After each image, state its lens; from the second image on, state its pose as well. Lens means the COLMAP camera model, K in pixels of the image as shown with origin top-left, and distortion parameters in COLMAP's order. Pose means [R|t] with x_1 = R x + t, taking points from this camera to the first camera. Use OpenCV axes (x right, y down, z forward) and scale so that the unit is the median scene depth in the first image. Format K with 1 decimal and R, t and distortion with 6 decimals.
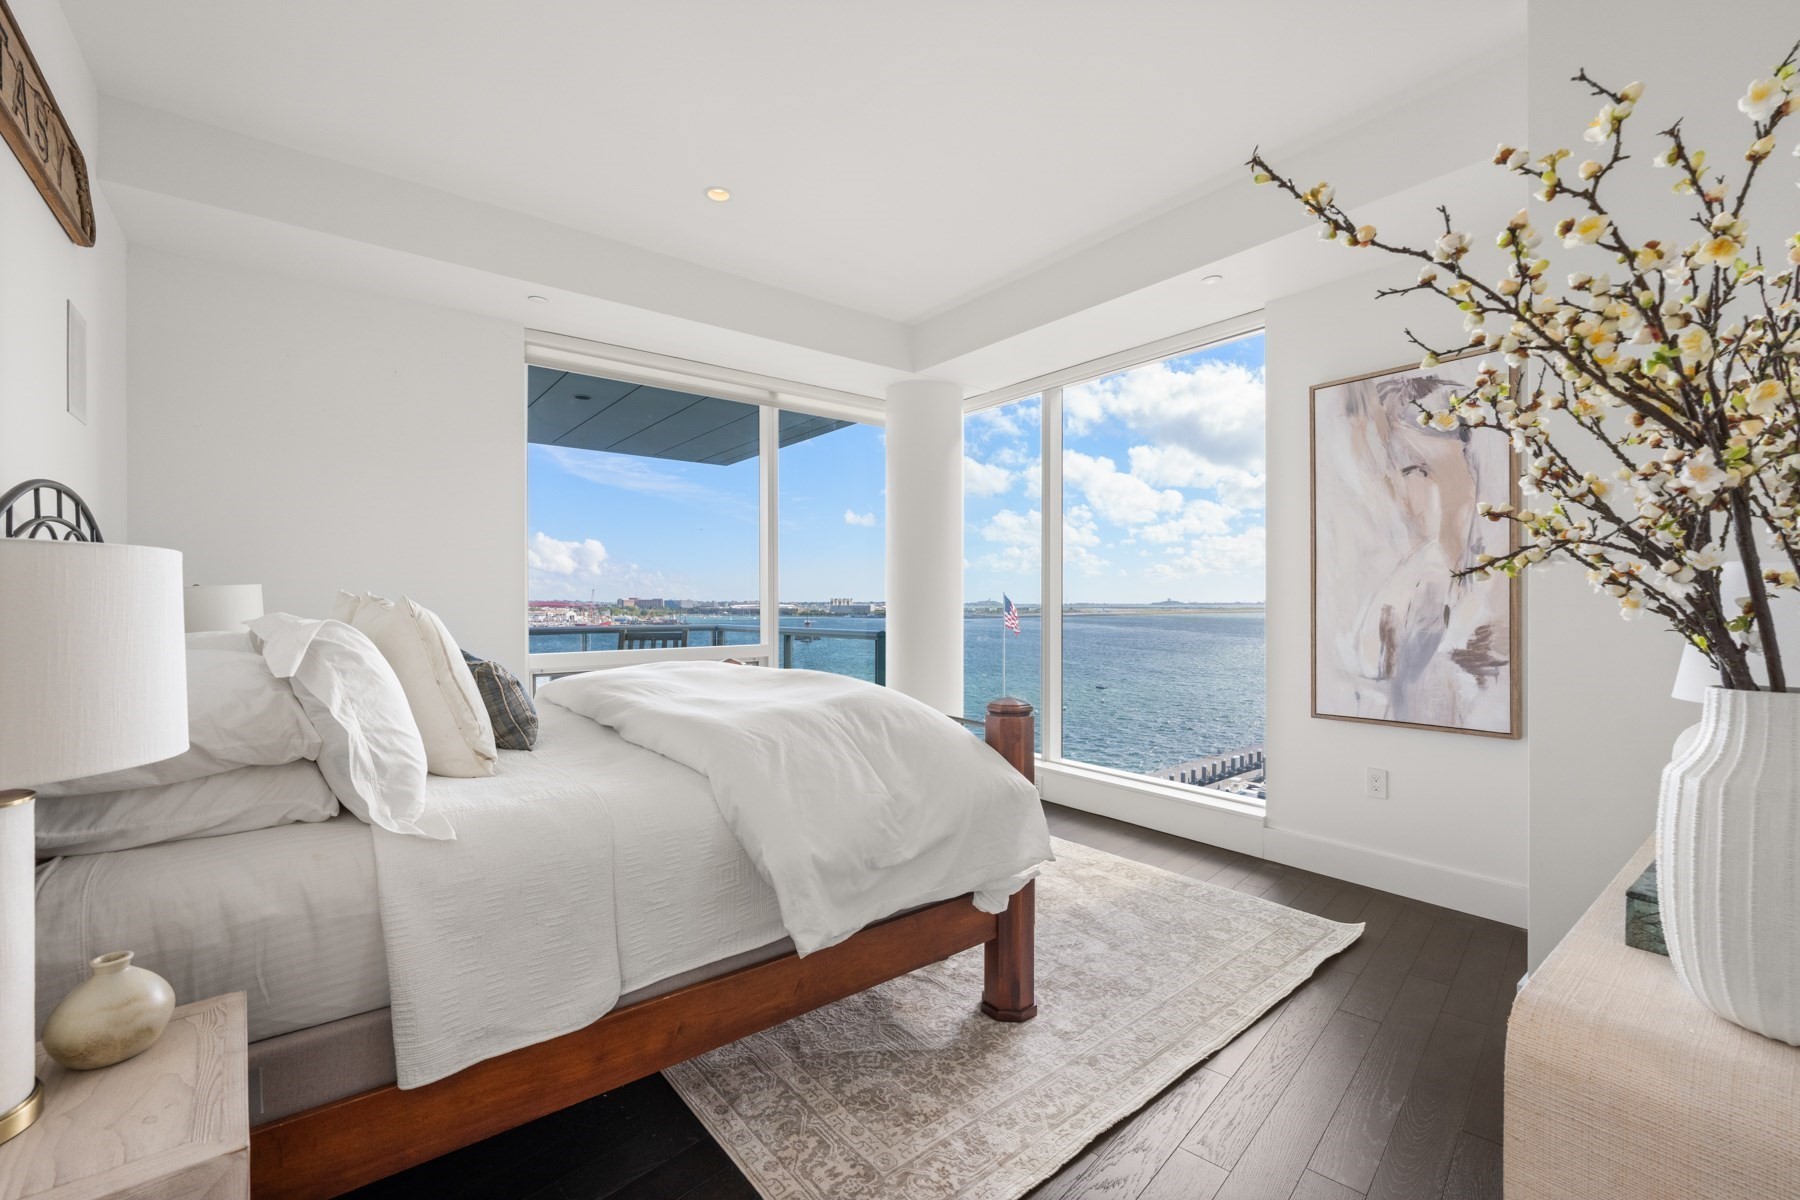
lens RADIAL K [[768.1, 0, 905.8], [0, 768.1, 604.2], [0, 0, 1]] dist [-0.001929, -0.000076]
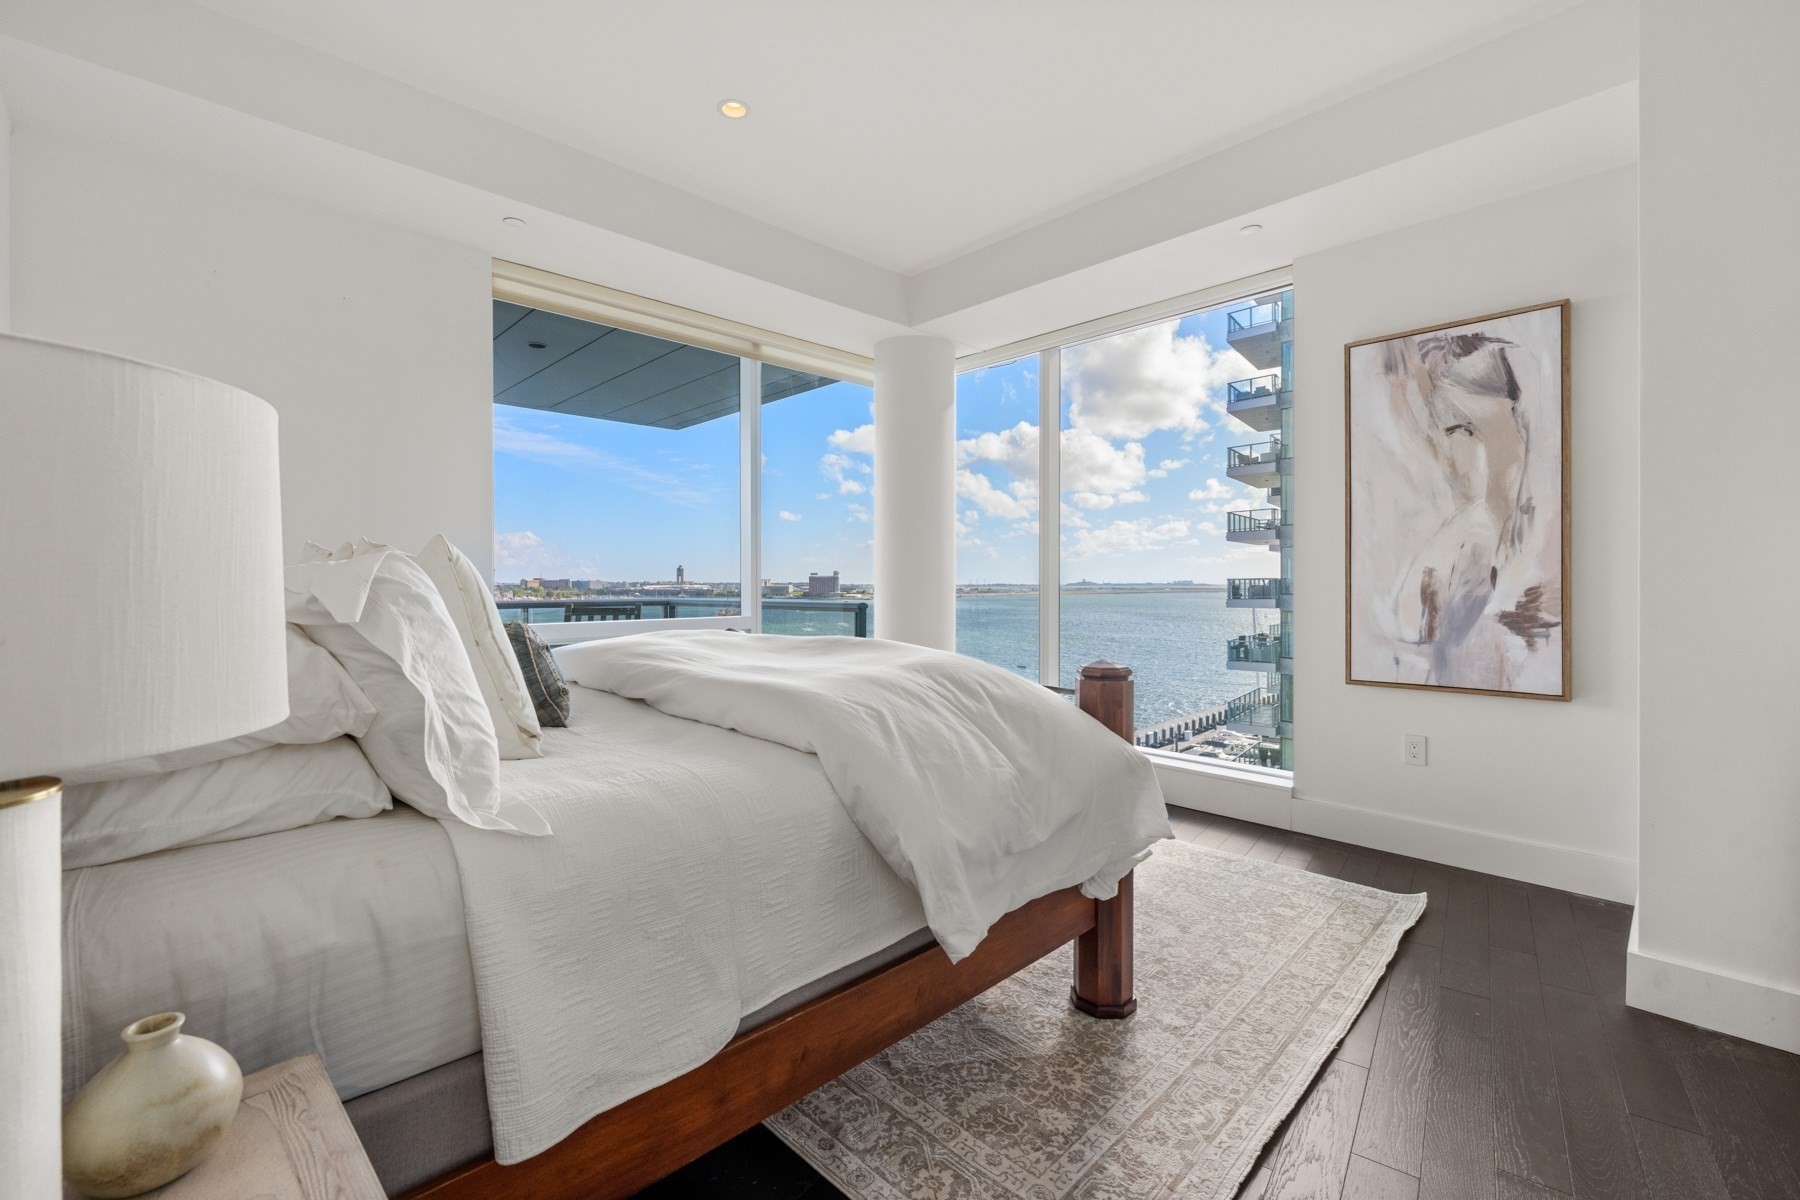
lens RADIAL K [[774.4, 0, 898.6], [0, 774.4, 585.2], [0, 0, 1]] dist [-0.001826, -0.000344]
pose [[0.995433, -0.000066, 0.095461, -0.197356], [0.000046, 1.000000, 0.000217, 0.032909], [-0.095461, -0.000212, 0.995433, 0.115121]]
